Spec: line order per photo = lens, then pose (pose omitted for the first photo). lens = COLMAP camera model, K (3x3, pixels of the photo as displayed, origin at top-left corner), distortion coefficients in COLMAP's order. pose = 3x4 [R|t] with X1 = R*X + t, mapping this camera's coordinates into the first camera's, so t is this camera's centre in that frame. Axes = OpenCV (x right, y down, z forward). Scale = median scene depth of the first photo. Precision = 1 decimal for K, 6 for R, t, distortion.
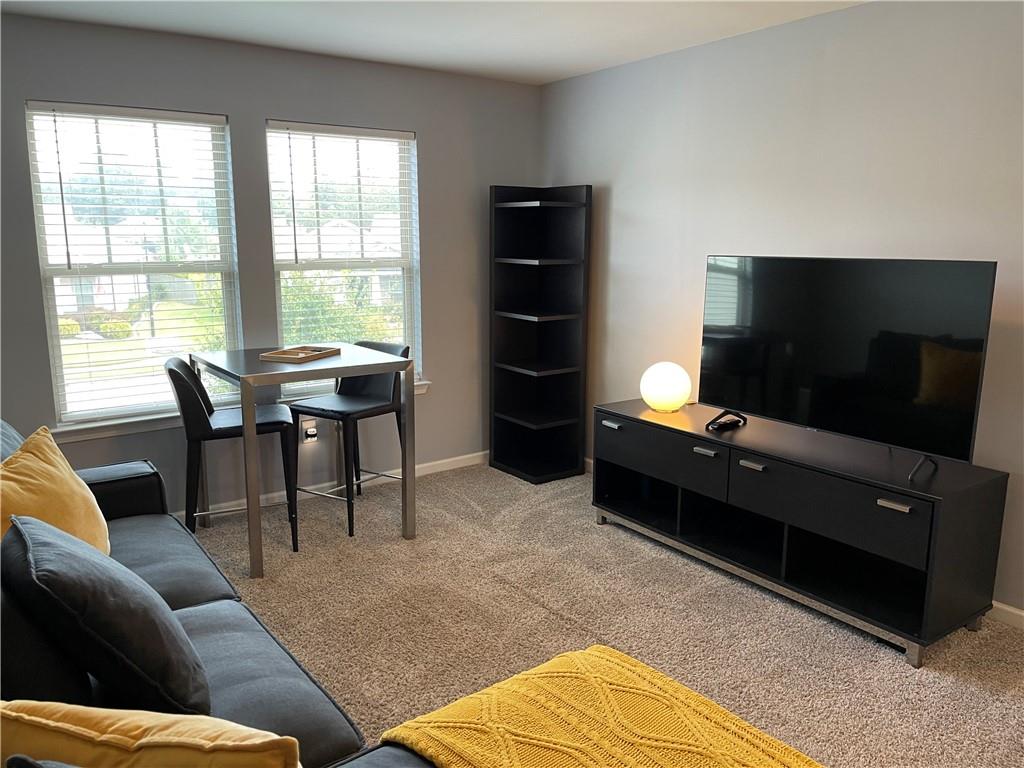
lens RADIAL K [[773.0, 0, 508.0], [0, 773.0, 386.0], [0, 0, 1]] dist [0.060991, -0.077565]
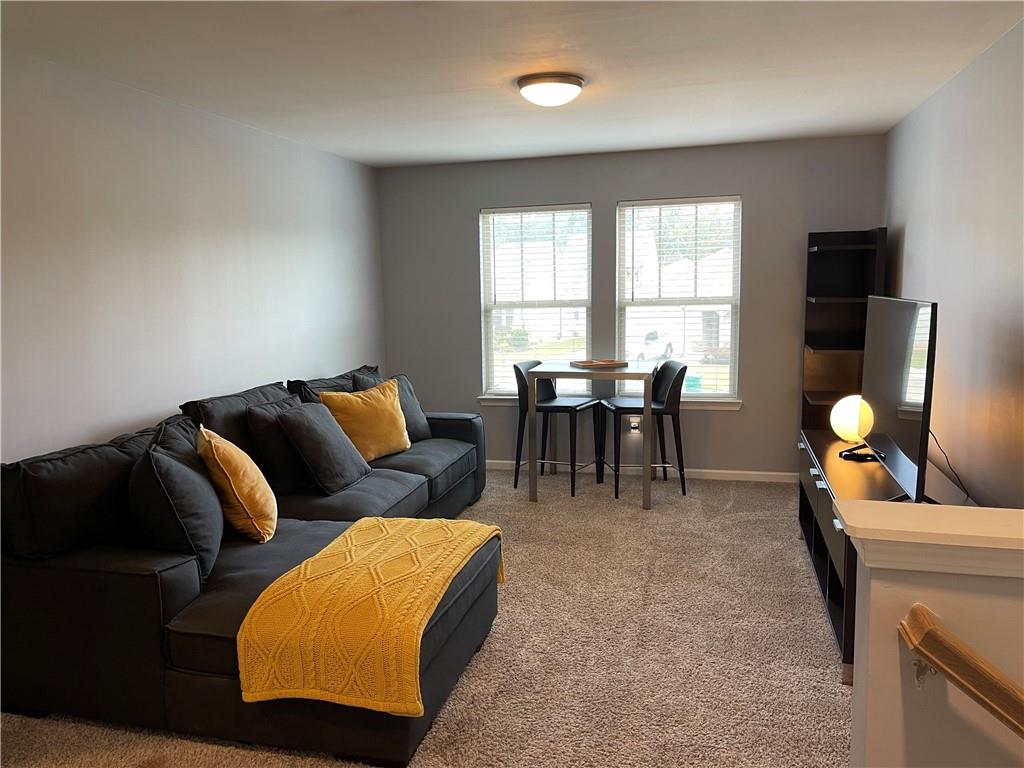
lens RADIAL K [[773.0, 0, 485.4], [0, 773.0, 404.9], [0, 0, 1]] dist [0.060991, -0.077565]
pose [[0.619794, 0.114242, -0.776405, 0.691995], [-0.125794, 0.991017, 0.045401, -0.004928], [0.774617, 0.069528, 0.628597, -0.059083]]
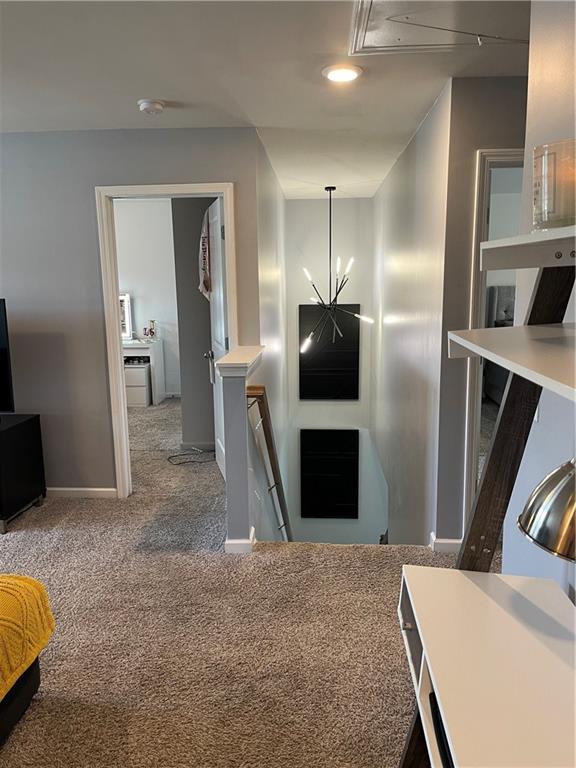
lens RADIAL K [[579.8, 0, 290.8], [0, 579.8, 384.8], [0, 0, 1]] dist [0.060991, -0.077565]
pose [[0.632864, -0.143574, 0.760835, -0.009878], [0.161117, 0.985566, 0.051965, 0.047913], [-0.757314, 0.089696, 0.646862, -0.235755]]
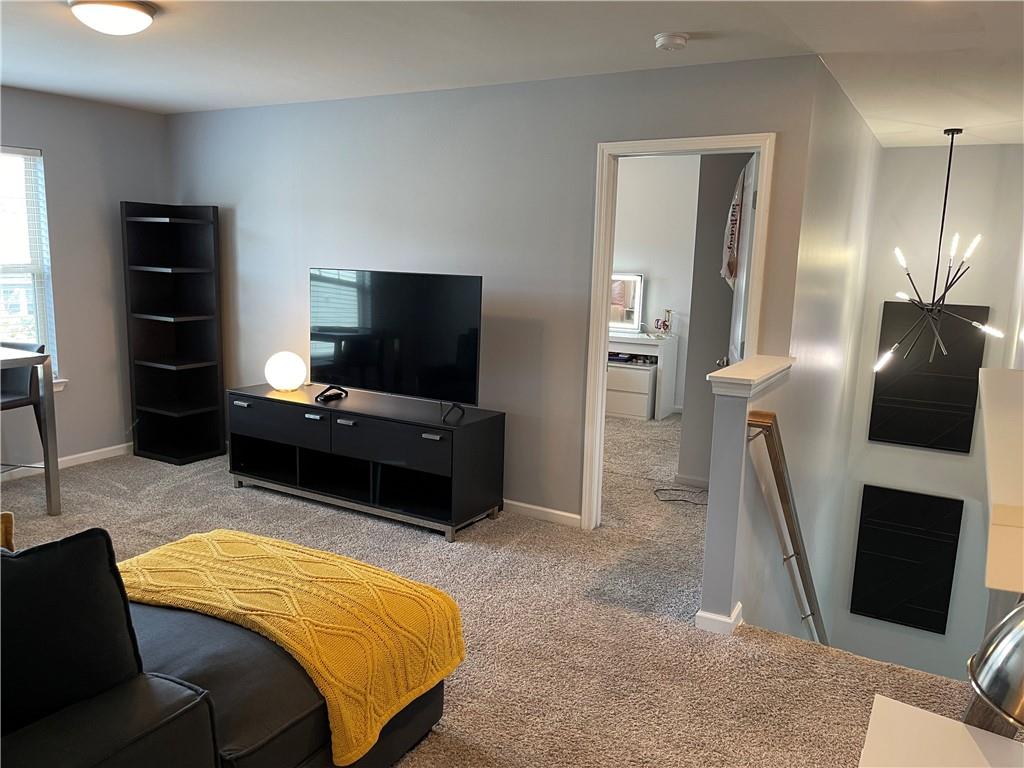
lens RADIAL K [[773.0, 0, 510.5], [0, 773.0, 392.4], [0, 0, 1]] dist [0.060991, -0.077565]
pose [[0.911354, -0.046708, 0.408965, 0.017830], [0.050088, 0.998742, 0.002449, 0.048631], [-0.408565, 0.018252, 0.912547, -0.291001]]
